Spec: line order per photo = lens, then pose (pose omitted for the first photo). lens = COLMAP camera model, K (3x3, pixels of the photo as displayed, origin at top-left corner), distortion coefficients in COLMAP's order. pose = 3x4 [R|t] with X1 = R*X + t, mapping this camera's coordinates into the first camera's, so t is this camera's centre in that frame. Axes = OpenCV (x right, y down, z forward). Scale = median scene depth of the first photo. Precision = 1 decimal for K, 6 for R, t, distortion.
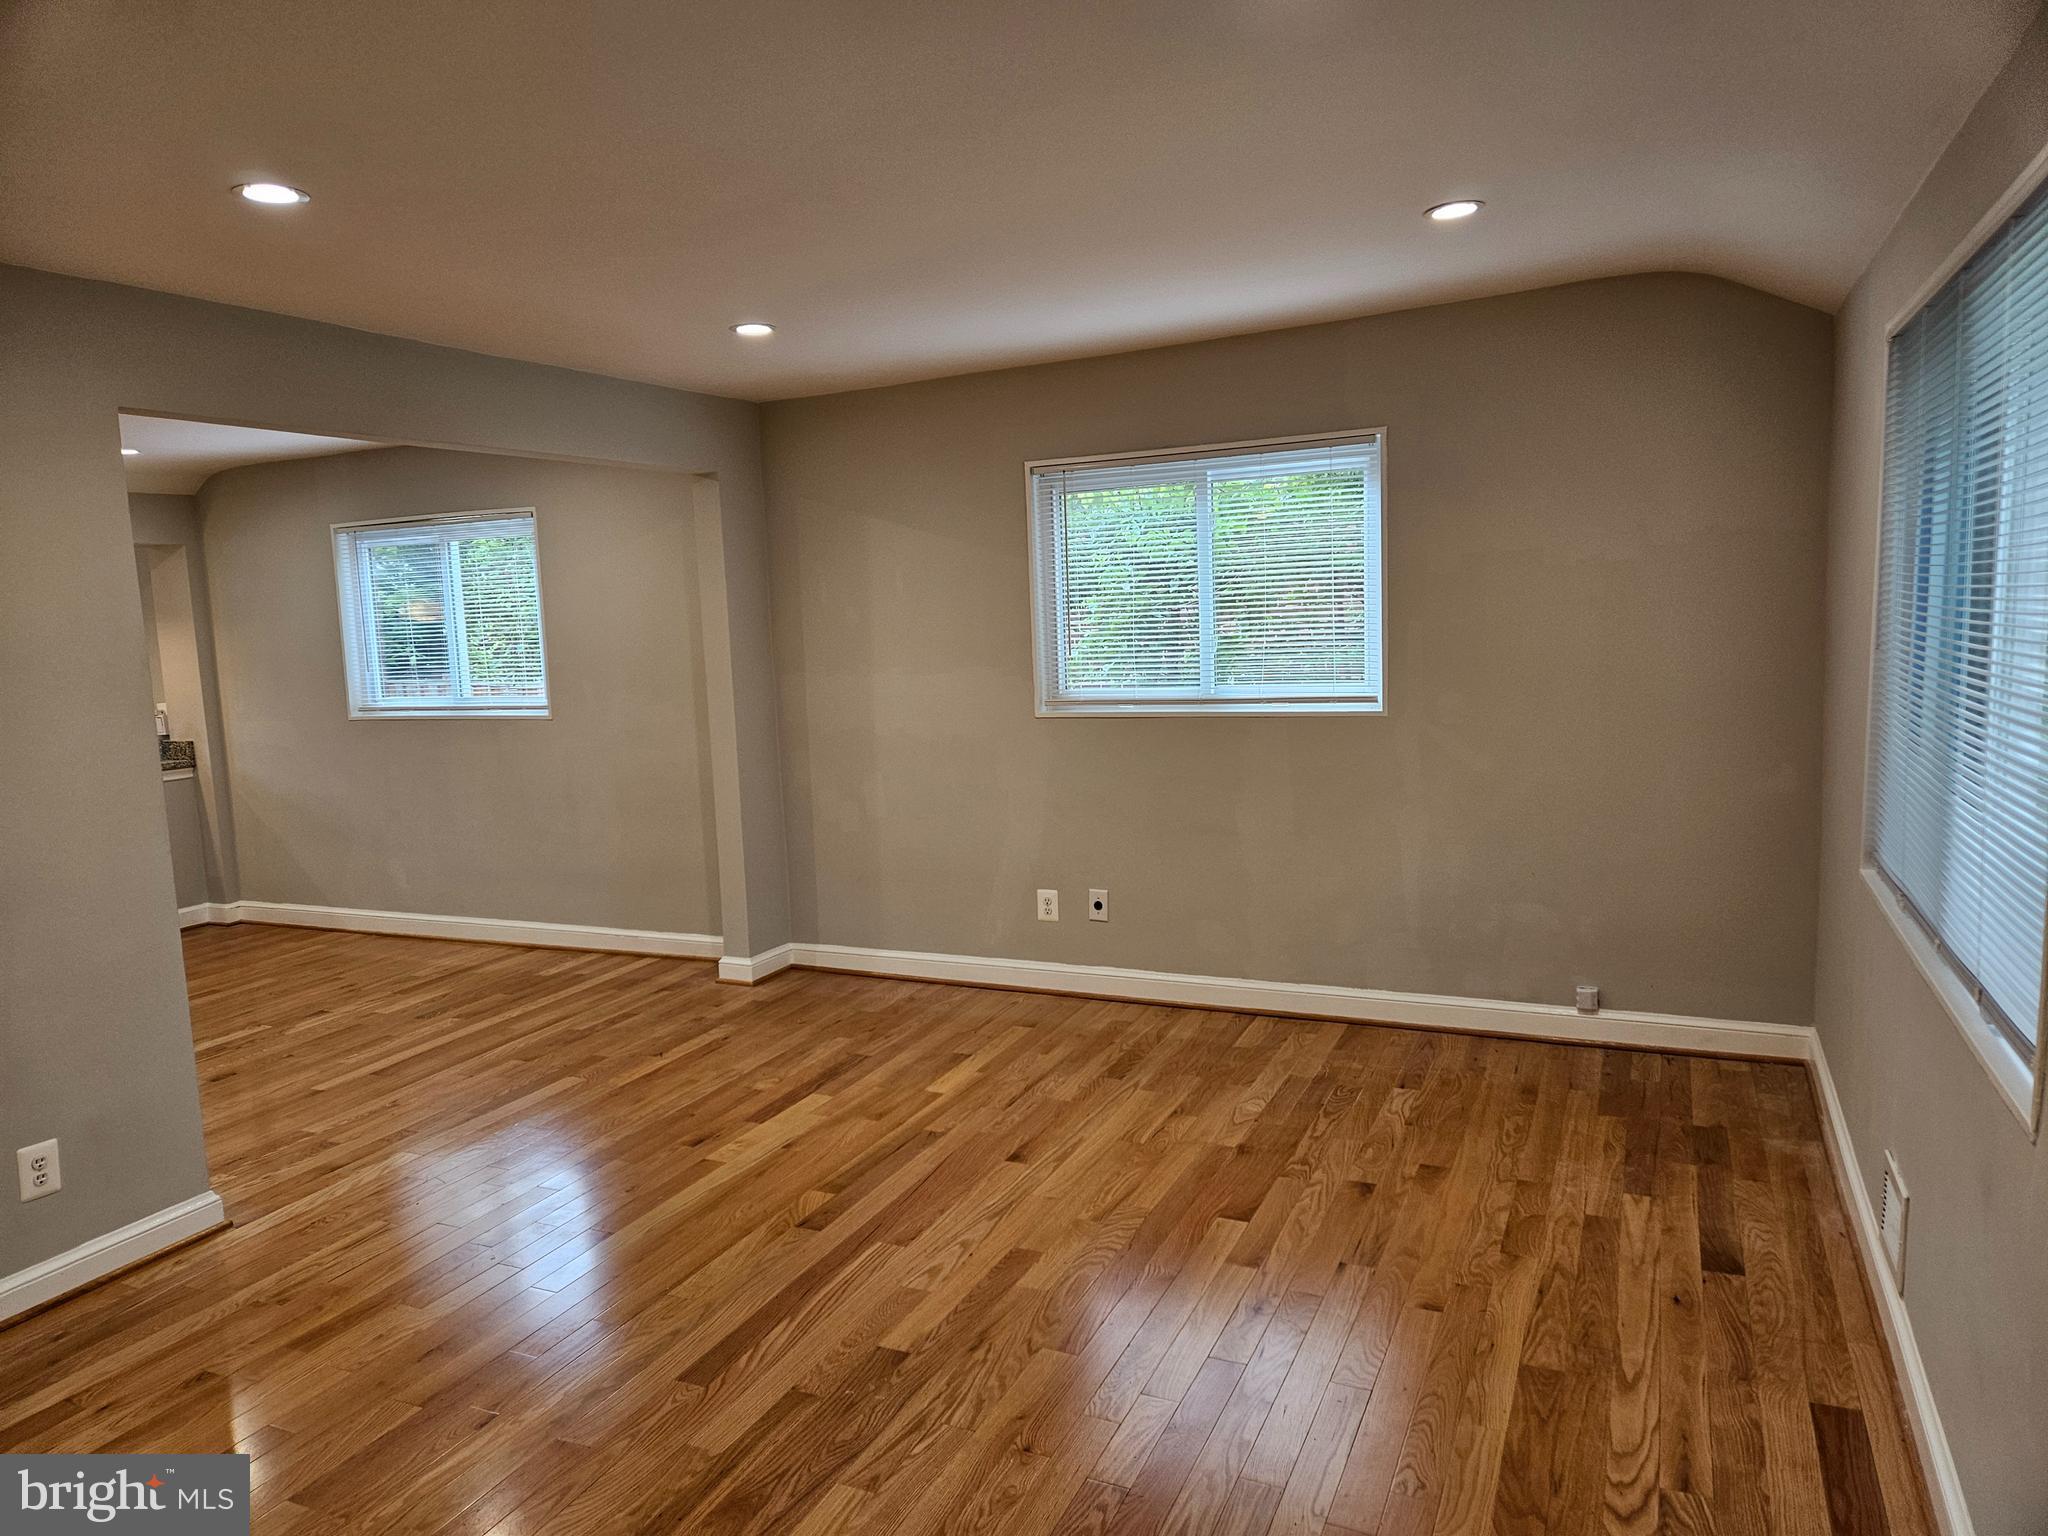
lens RADIAL K [[1363.1, 0, 1024.0], [0, 1363.1, 768.0], [0, 0, 1]] dist [0.099562, -0.094657]
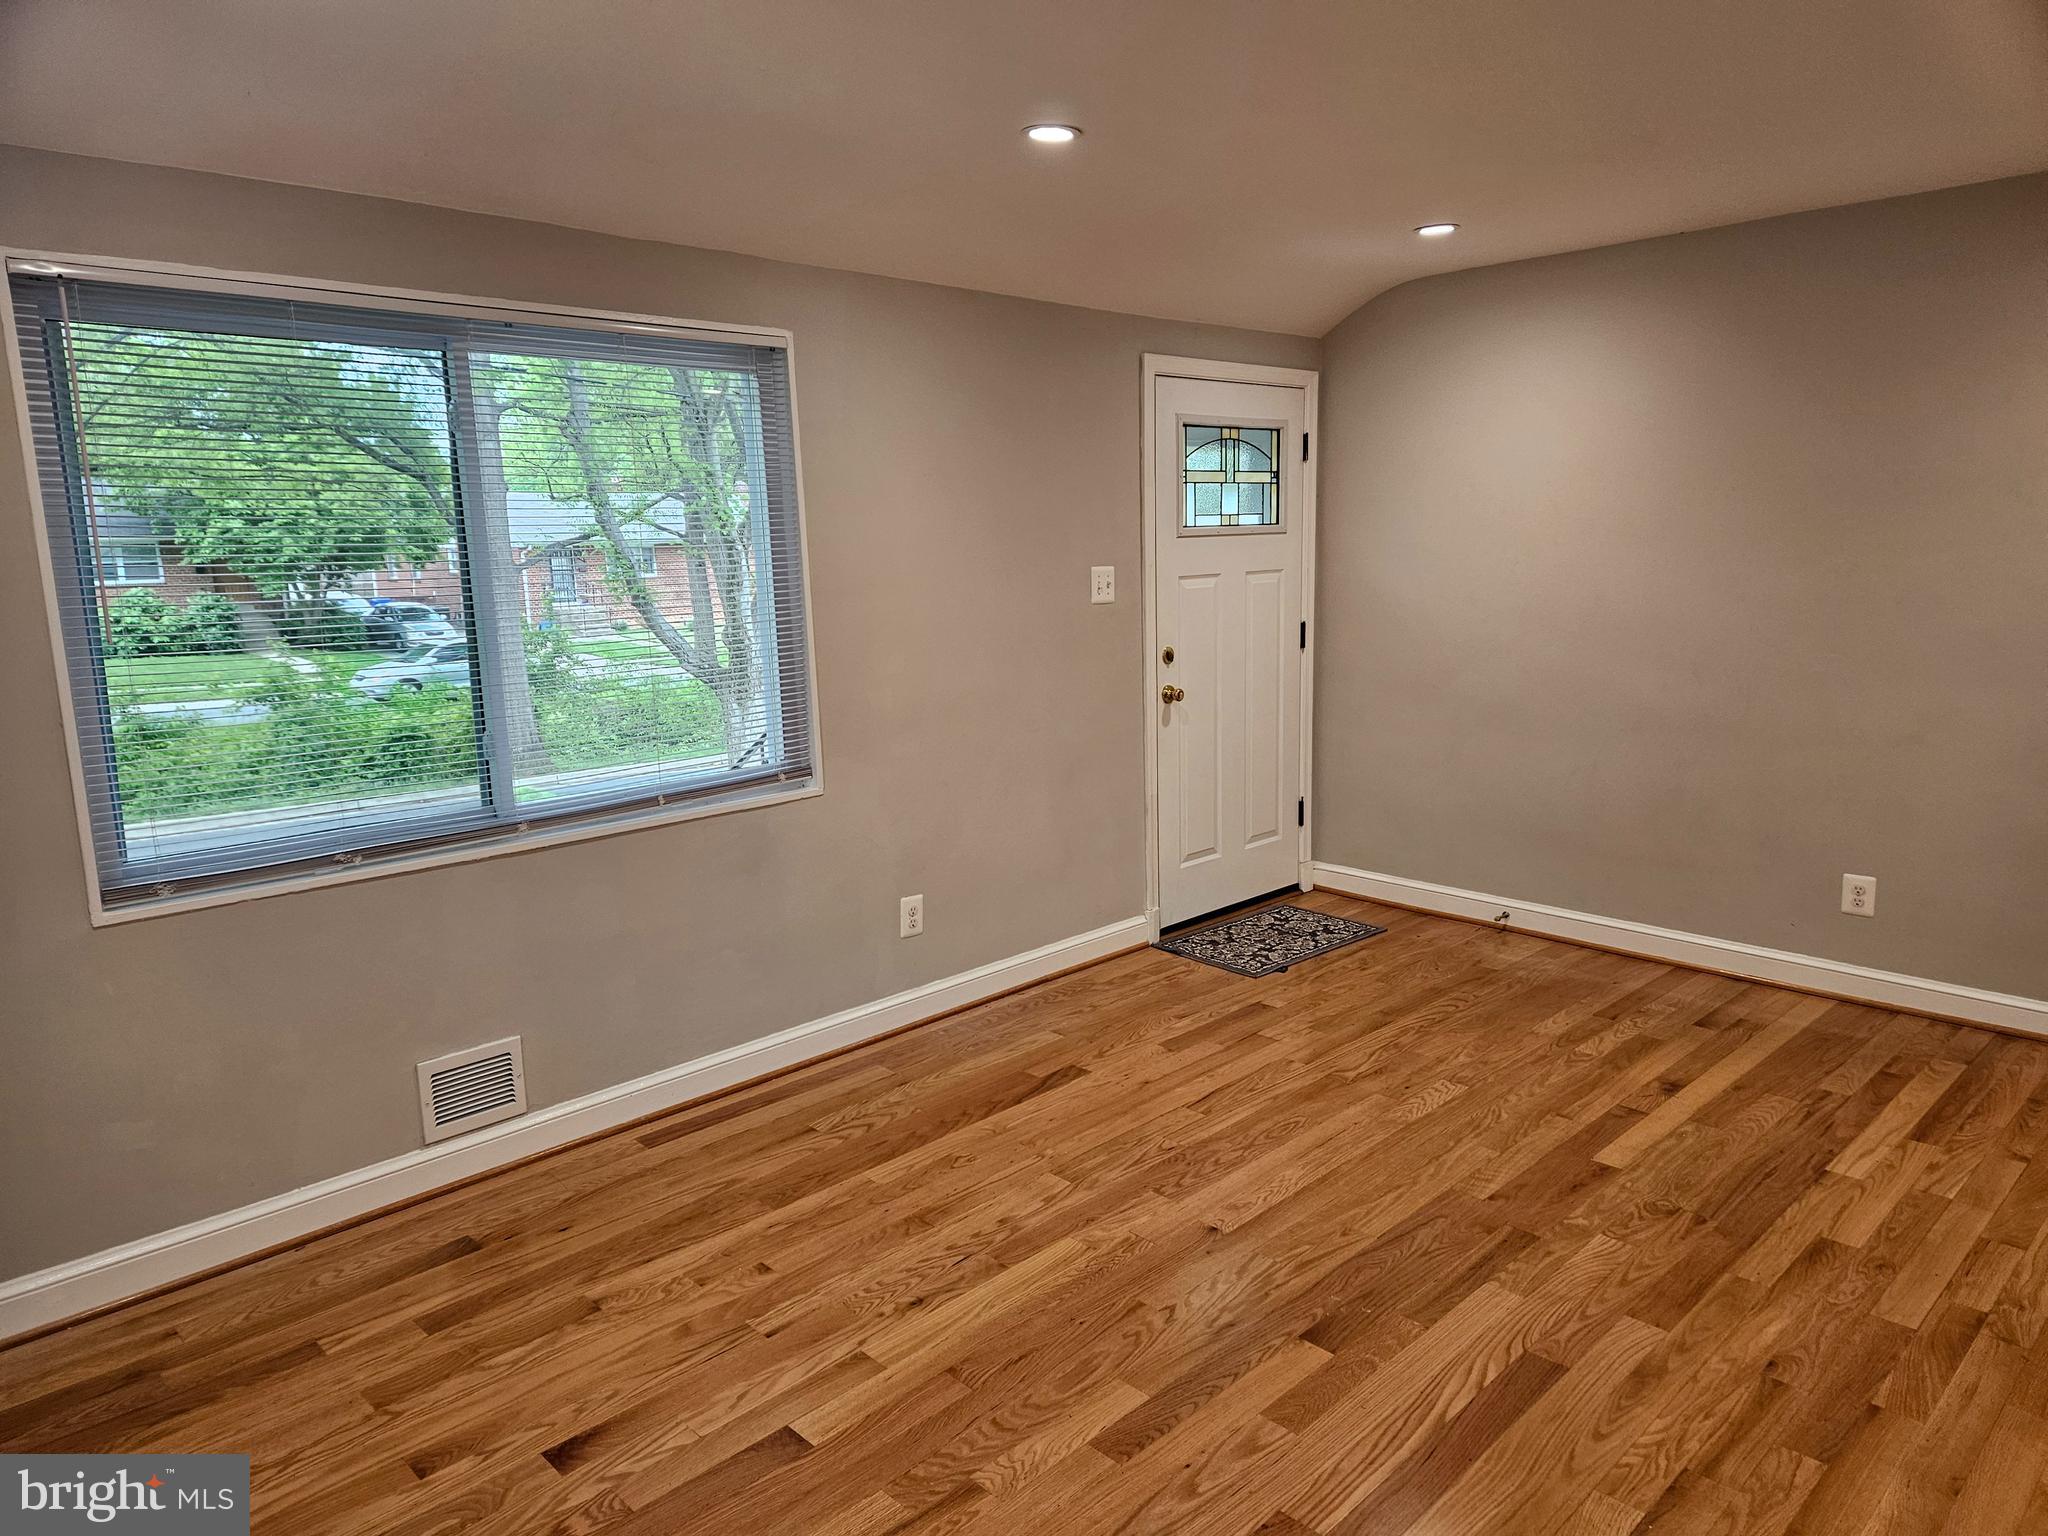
lens RADIAL K [[1363.1, 0, 1024.0], [0, 1363.1, 768.0], [0, 0, 1]] dist [0.099562, -0.094657]
pose [[-0.931221, 0.003266, 0.364439, -0.156980], [0.104222, 0.960587, 0.257701, -0.123166], [-0.349234, 0.277959, -0.894860, 1.125129]]
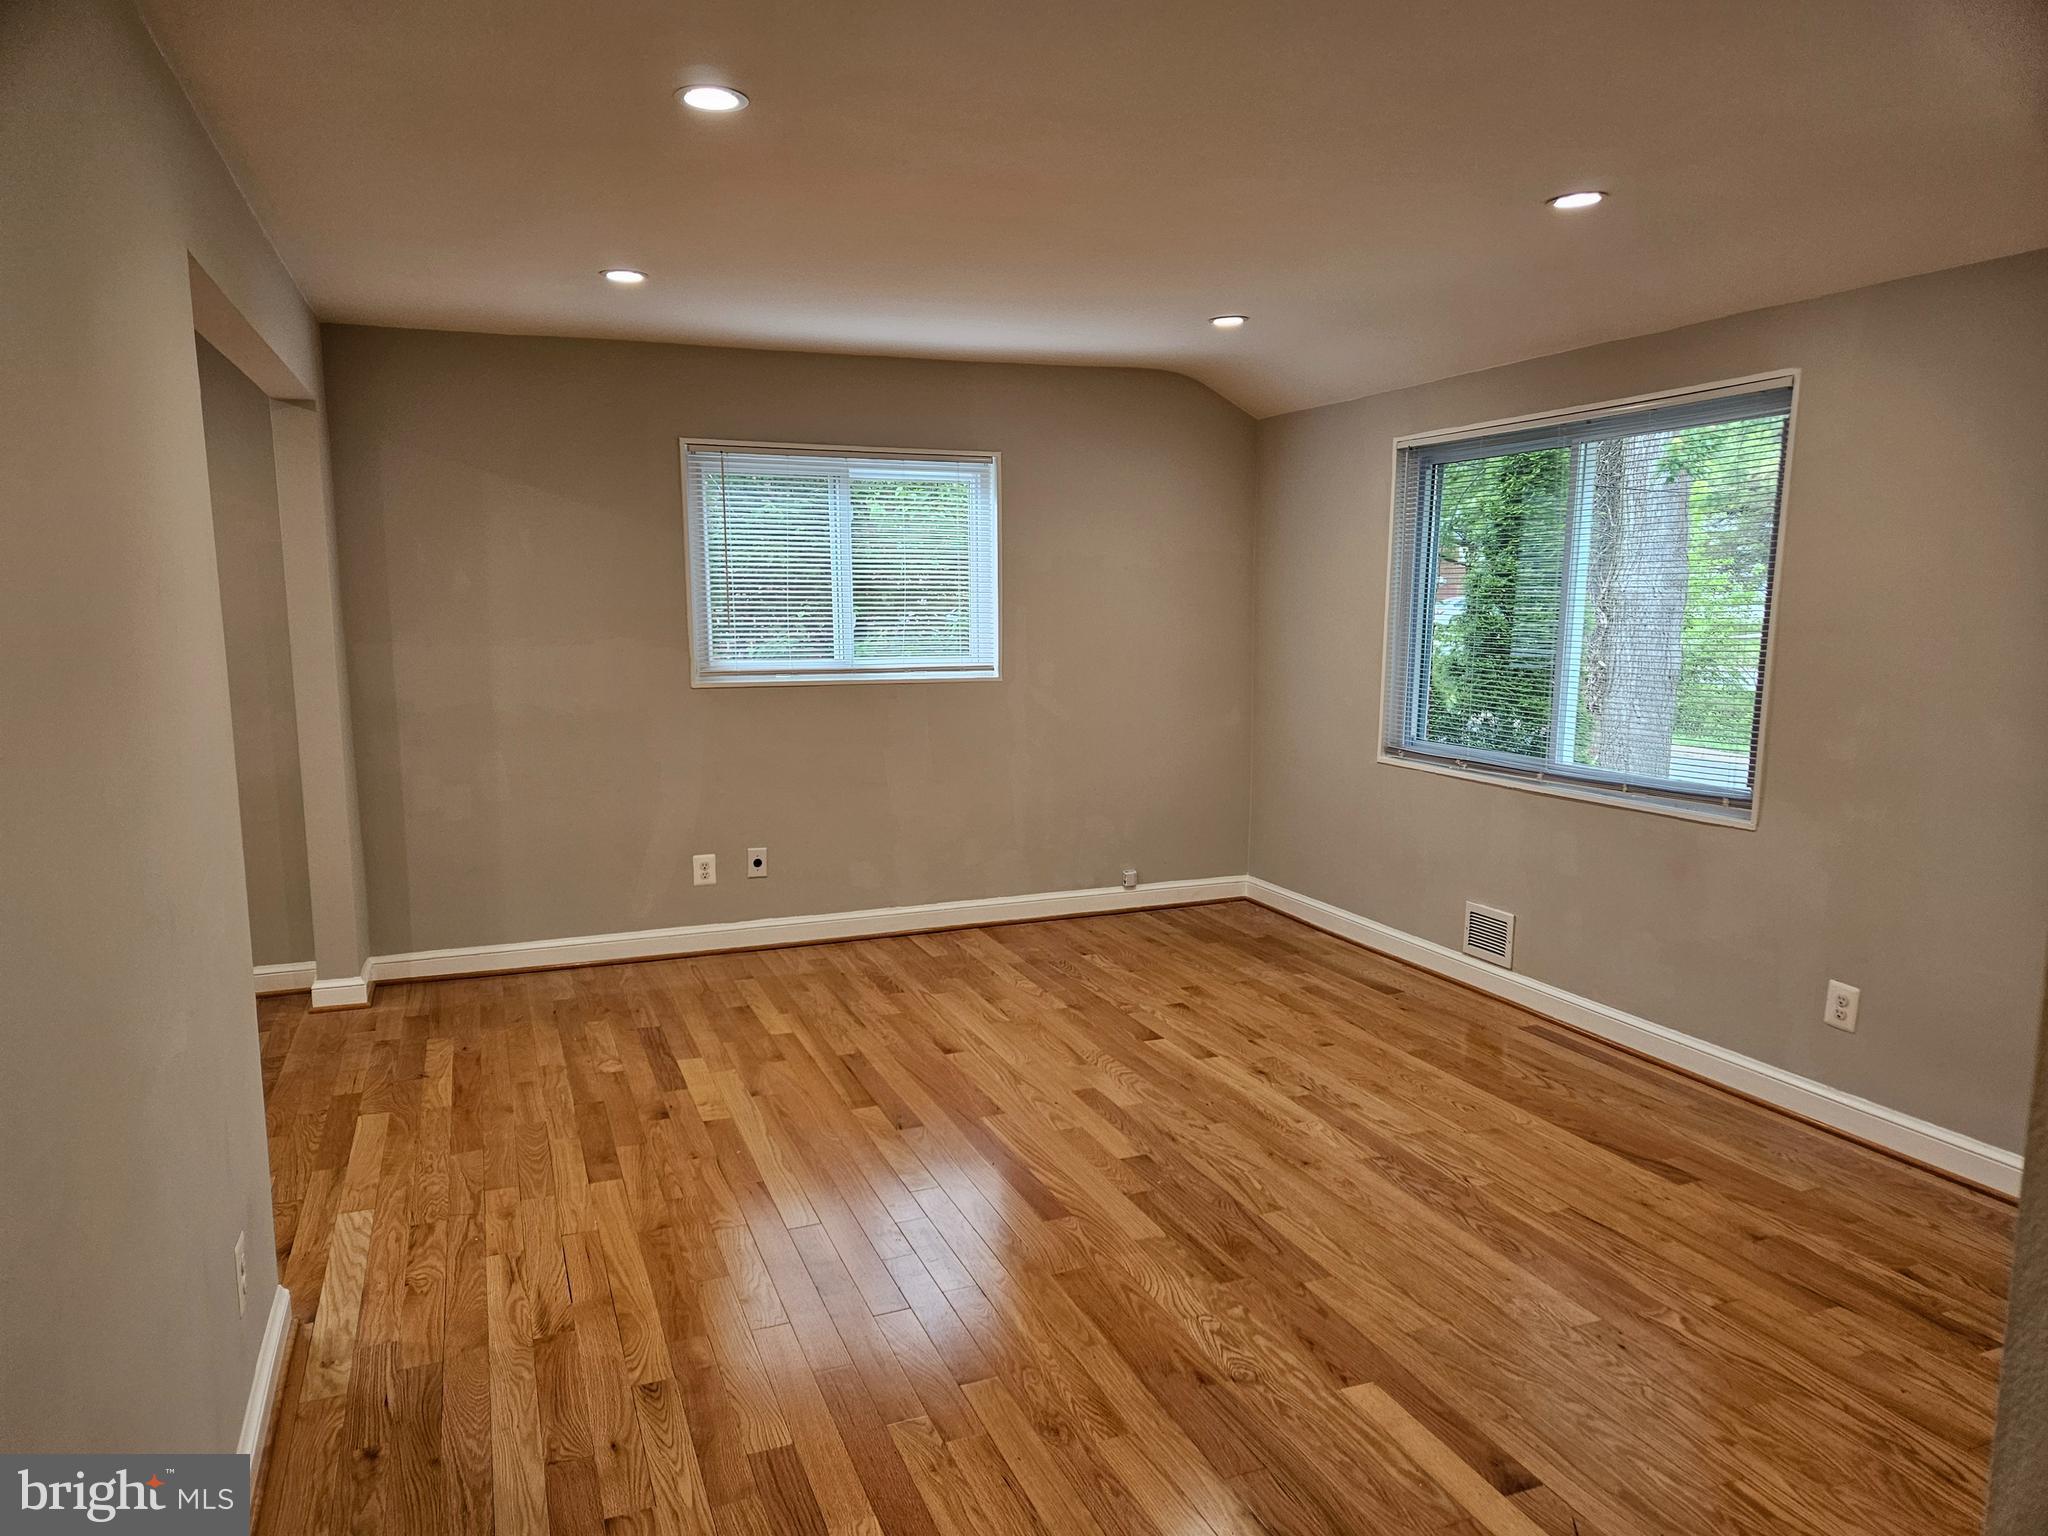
lens RADIAL K [[1347.7, 0, 1032.7], [0, 1347.7, 794.9], [0, 0, 1]] dist [0.071072, -0.001234]
pose [[0.681504, -0.070558, 0.728405, -0.664144], [0.059210, 0.997394, 0.041217, 0.018868], [-0.729416, 0.015039, 0.683906, 0.131006]]
